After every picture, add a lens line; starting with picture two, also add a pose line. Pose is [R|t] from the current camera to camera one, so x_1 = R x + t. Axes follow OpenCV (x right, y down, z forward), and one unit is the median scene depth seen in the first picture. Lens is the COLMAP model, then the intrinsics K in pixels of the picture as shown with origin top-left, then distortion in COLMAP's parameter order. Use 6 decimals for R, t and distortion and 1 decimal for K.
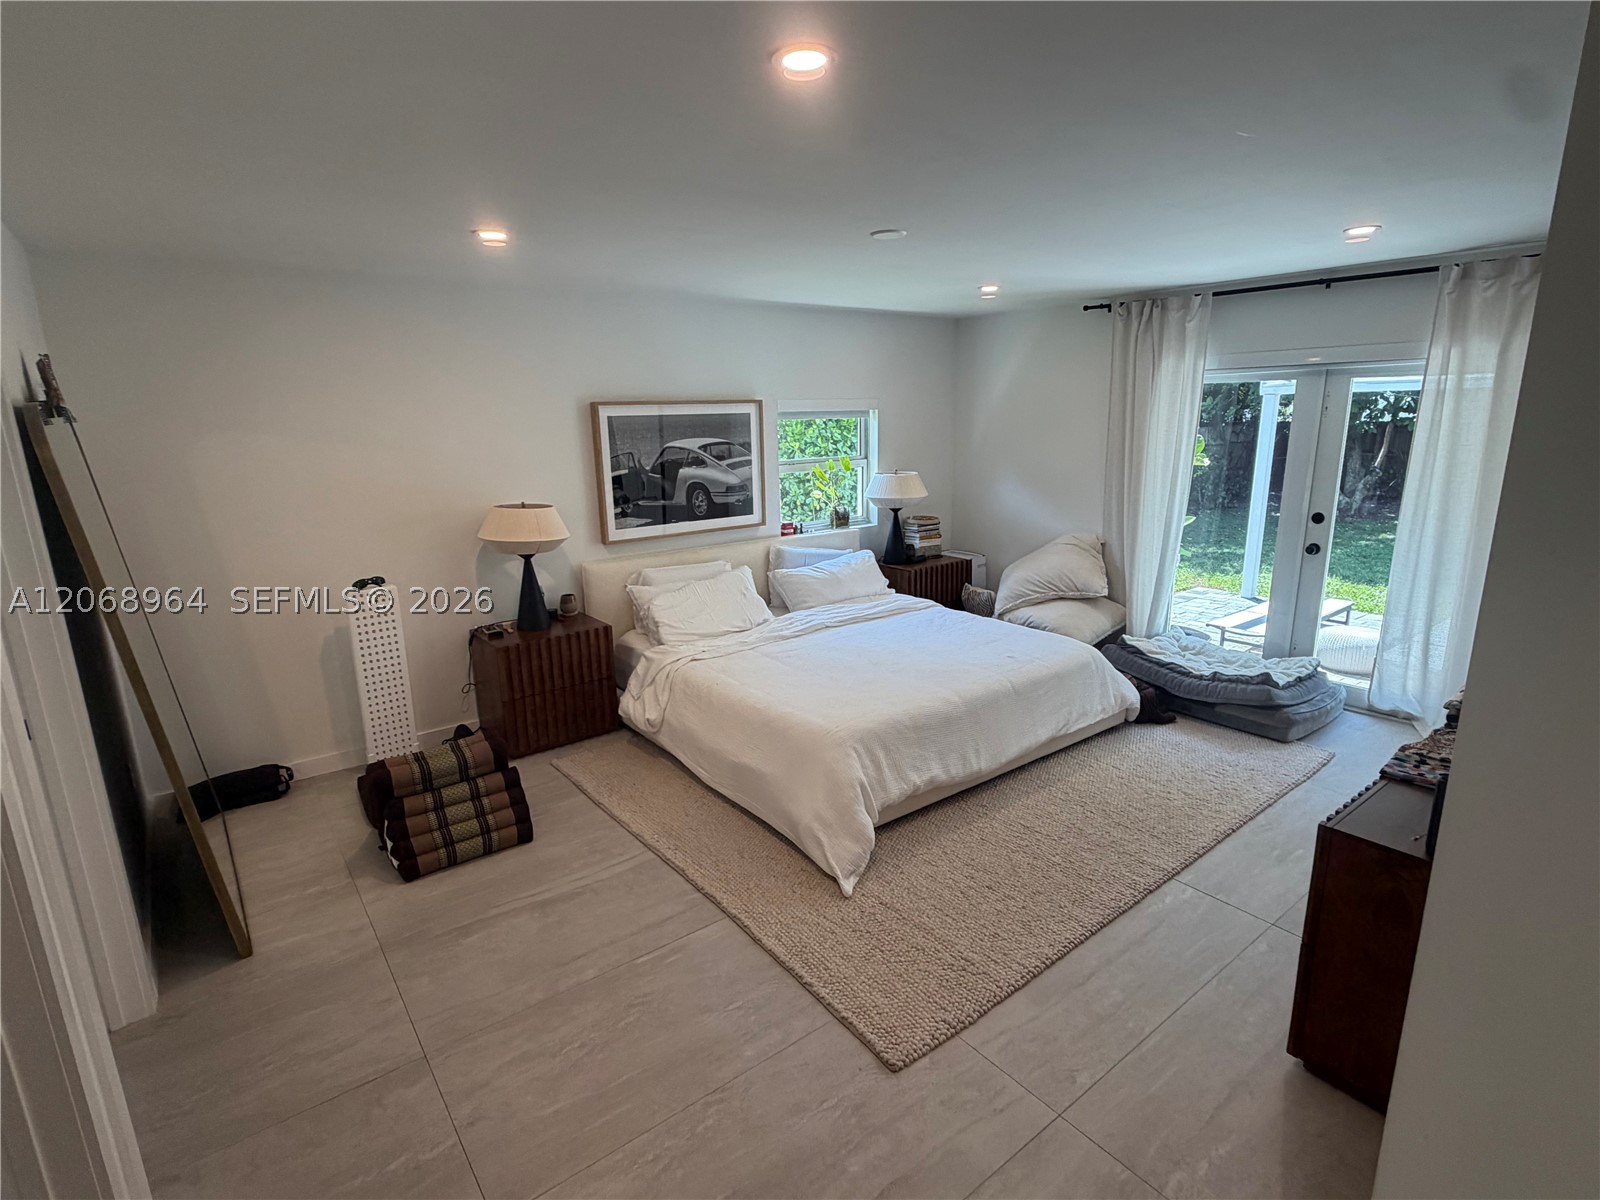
lens RADIAL K [[796.2, 0, 800.0], [0, 796.2, 600.0], [0, 0, 1]] dist [0.001735, 0.000085]
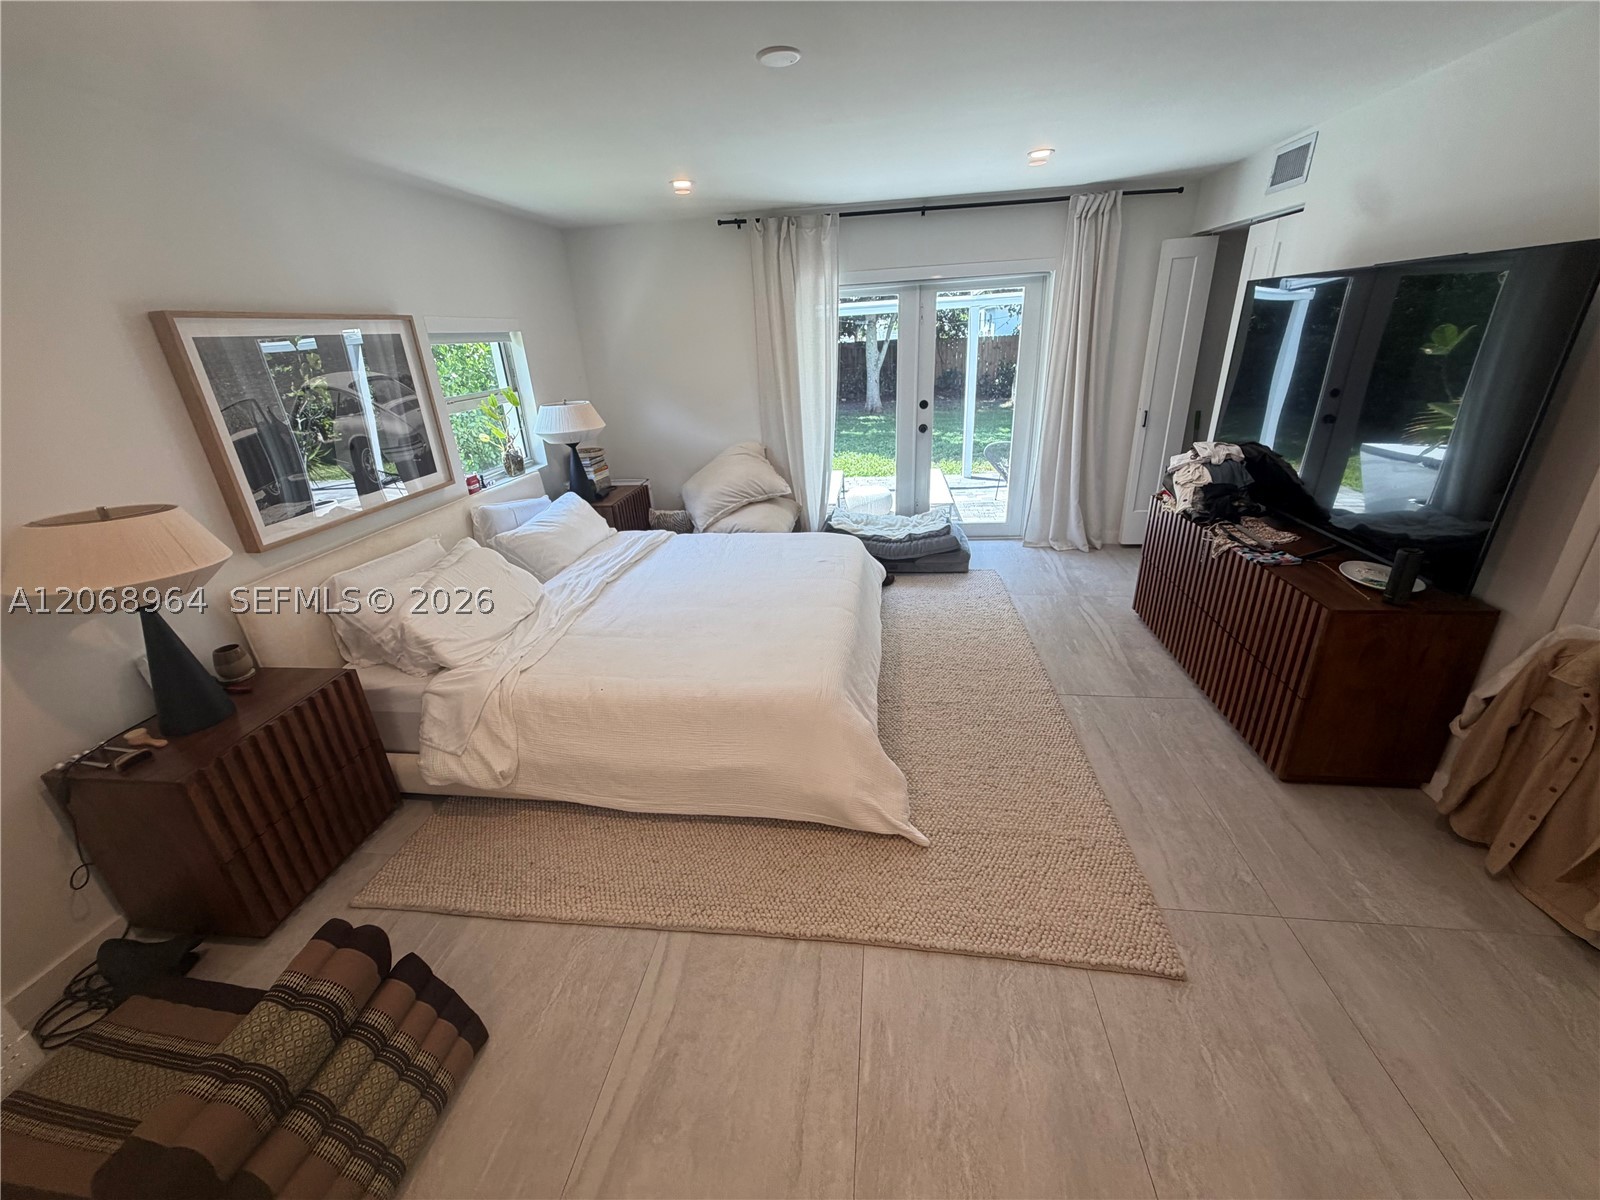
lens RADIAL K [[636.3, 0, 796.1], [0, 636.3, 600.0], [0, 0, 1]] dist [-0.000760, -0.000001]
pose [[0.714576, -0.288410, 0.637339, -0.277256], [0.198839, 0.957219, 0.210227, -0.056290], [-0.670704, -0.023495, 0.741353, 0.350180]]
